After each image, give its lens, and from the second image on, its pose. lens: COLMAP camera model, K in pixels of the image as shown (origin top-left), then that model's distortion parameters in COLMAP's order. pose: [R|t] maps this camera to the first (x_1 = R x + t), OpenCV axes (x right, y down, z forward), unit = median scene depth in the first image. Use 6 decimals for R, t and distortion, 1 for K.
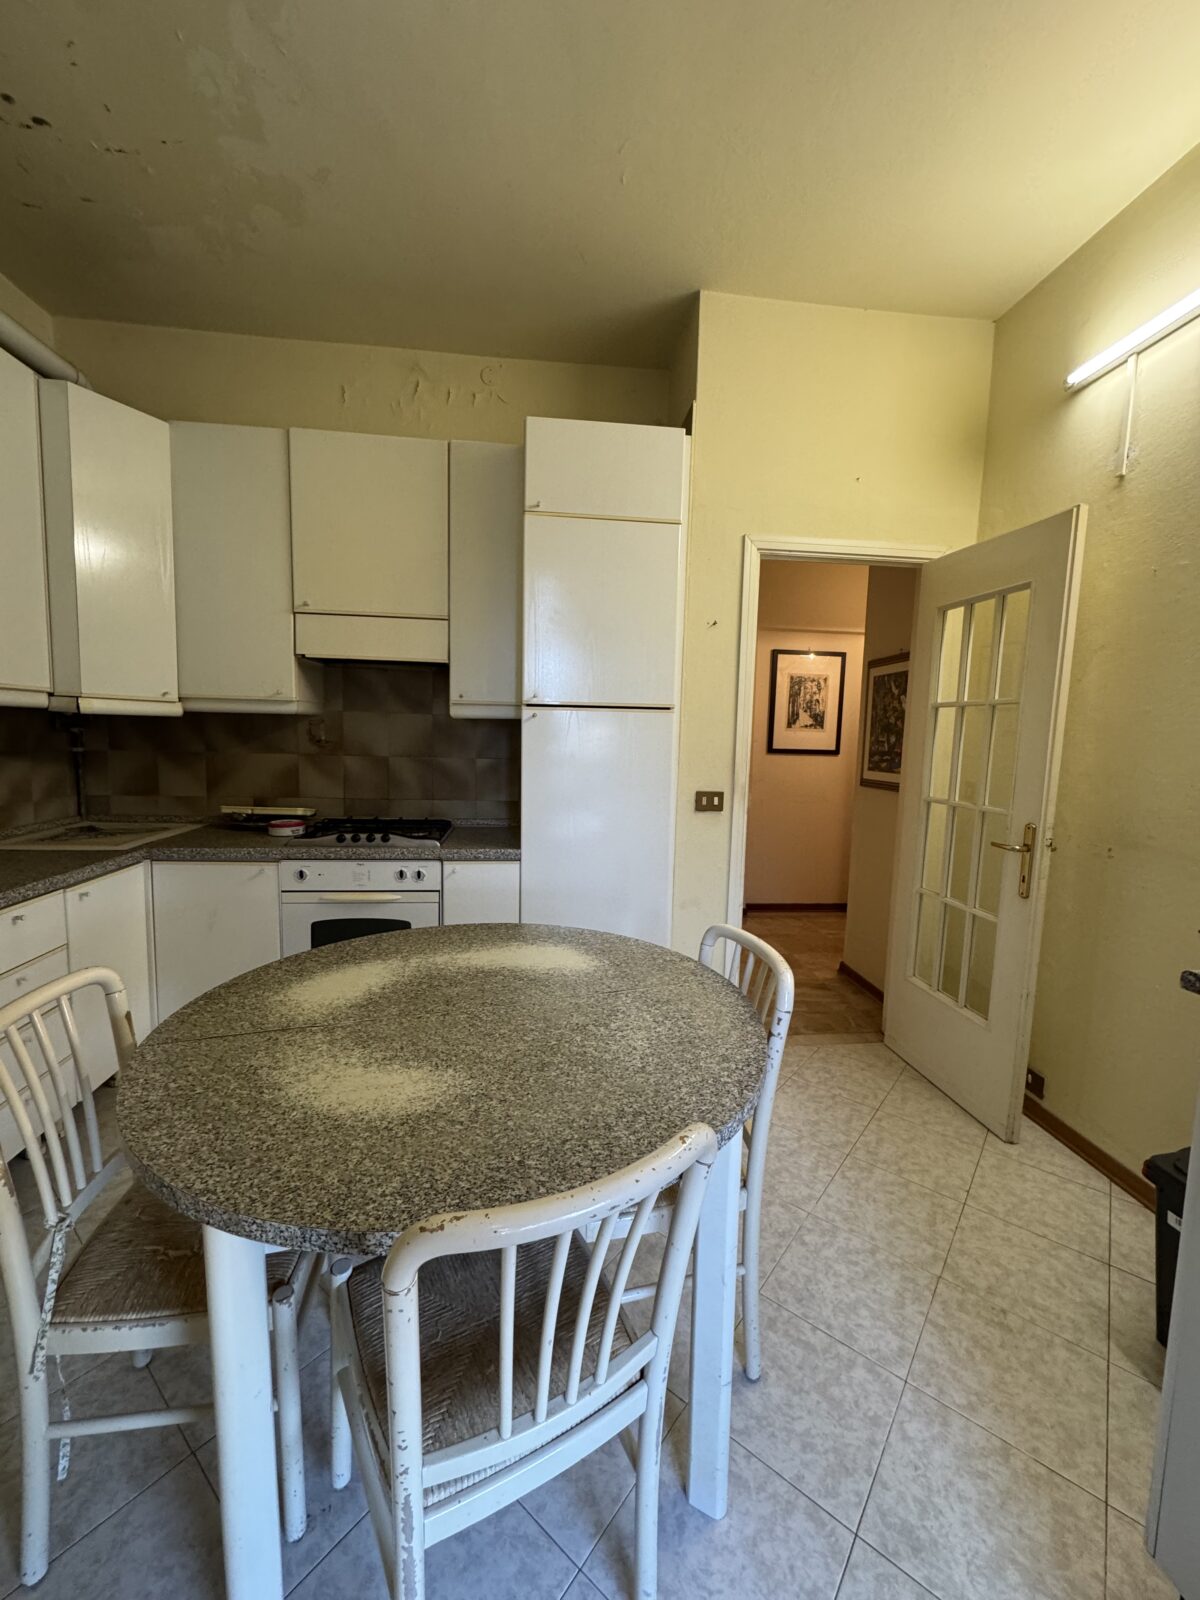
lens RADIAL K [[637.6, 0, 601.4], [0, 637.6, 800.4], [0, 0, 1]] dist [-0.003662, 0.000064]
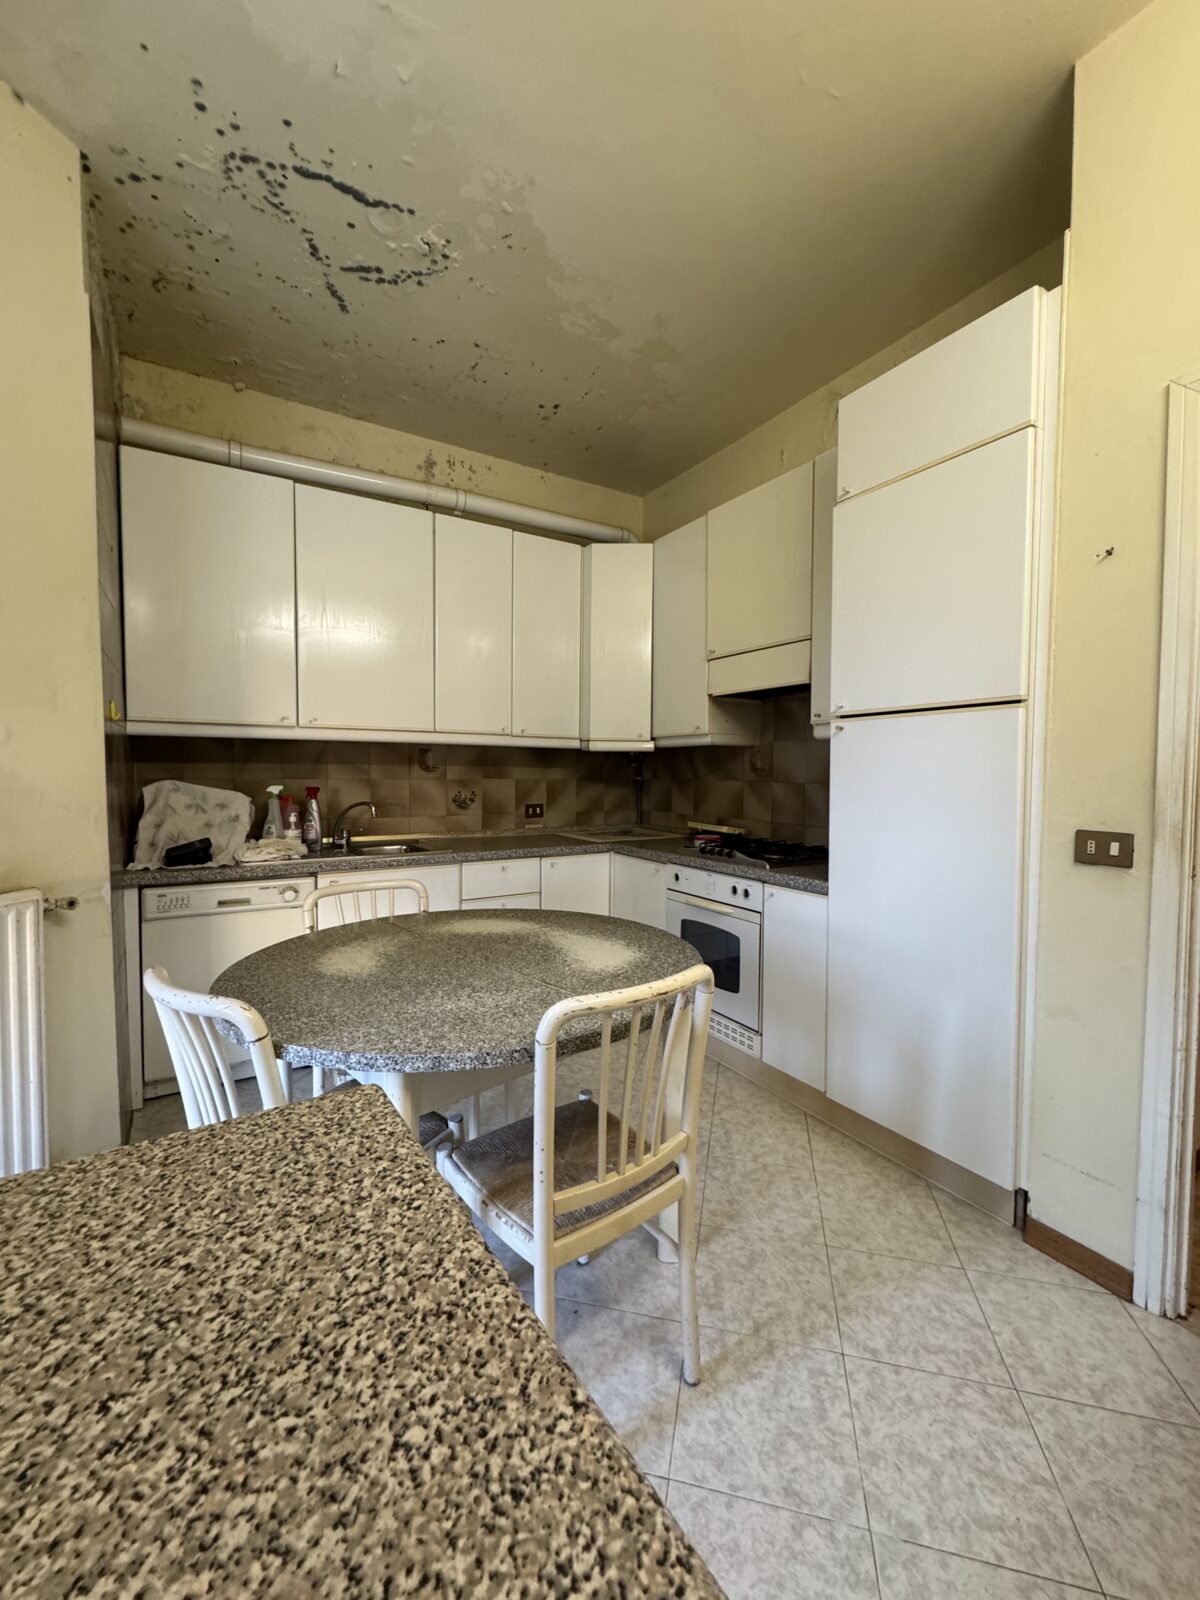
lens RADIAL K [[637.6, 0, 602.8], [0, 637.6, 800.3], [0, 0, 1]] dist [-0.003662, 0.000064]
pose [[0.429662, 0.017582, -0.902819, 0.538410], [-0.091573, 0.995504, -0.024194, 0.014604], [0.898334, 0.093069, 0.429341, 0.342307]]
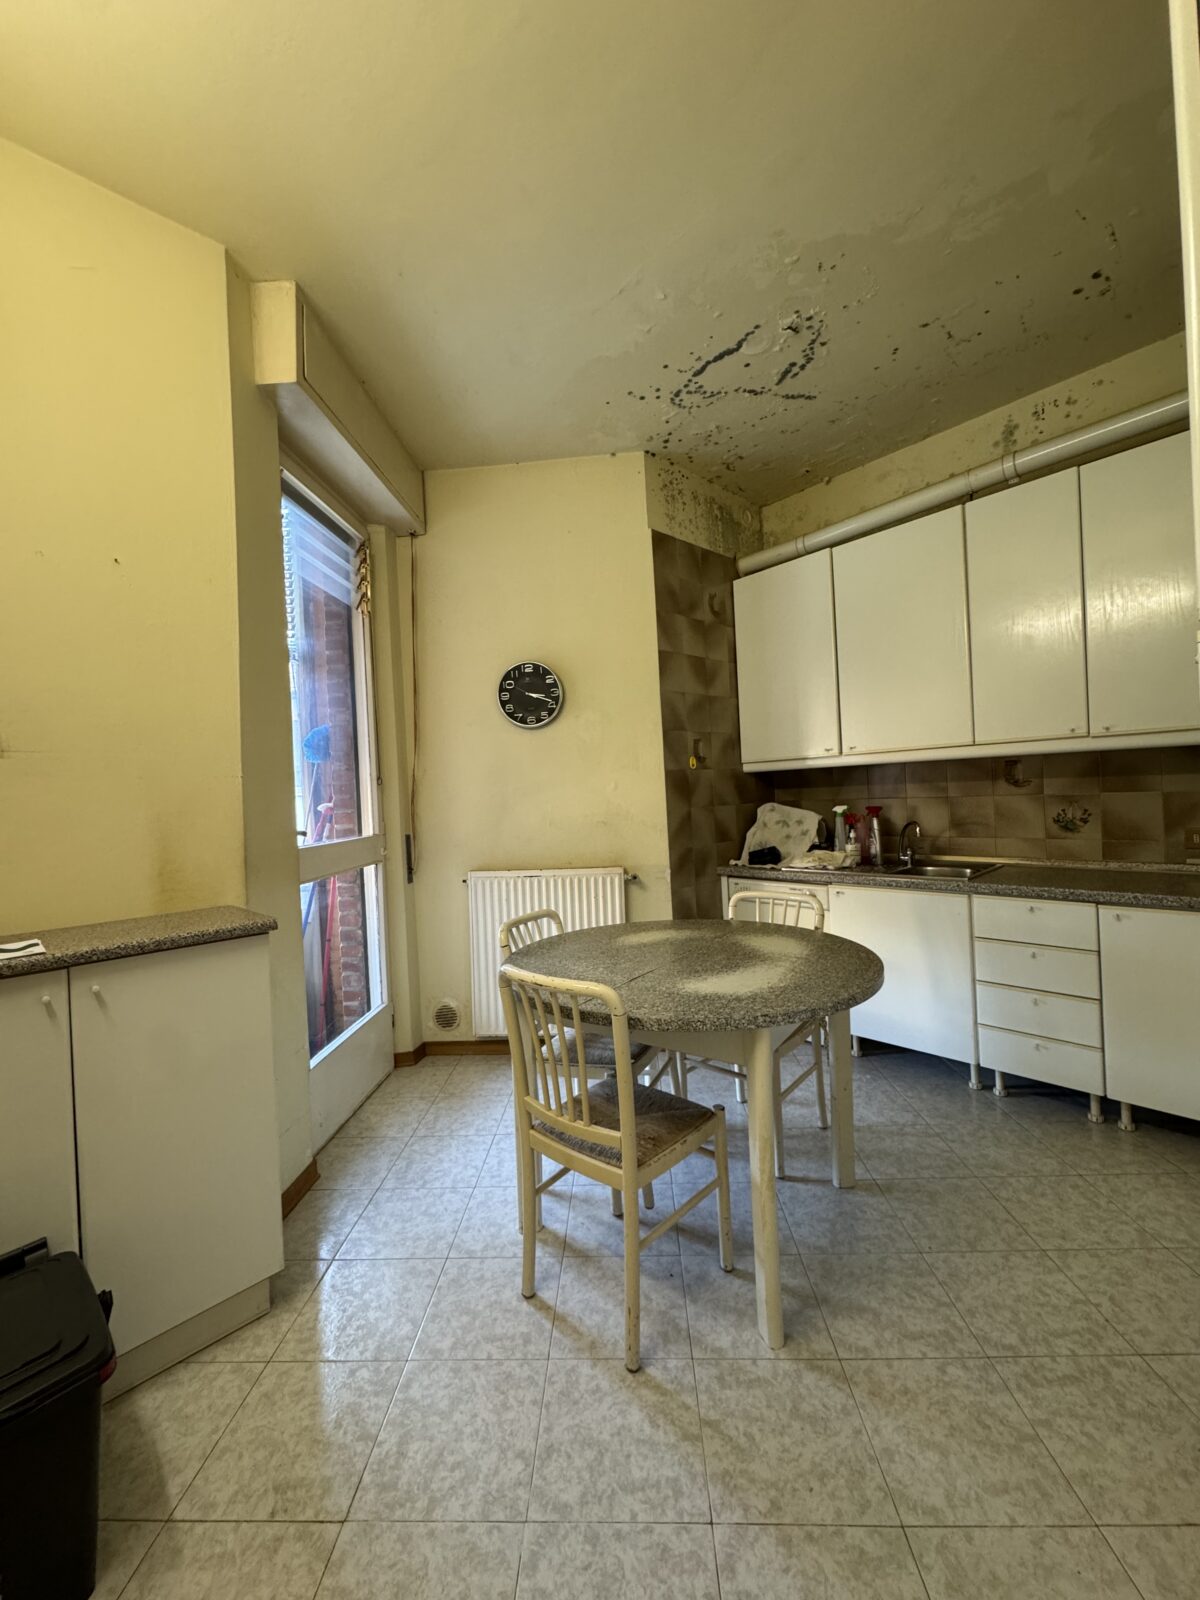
lens RADIAL K [[637.6, 0, 600.1], [0, 637.6, 801.1], [0, 0, 1]] dist [-0.003662, 0.000064]
pose [[-0.804132, 0.019227, -0.594140, 0.461362], [-0.037617, 0.995828, 0.083138, -0.089479], [0.593260, 0.089203, -0.800054, 1.087894]]
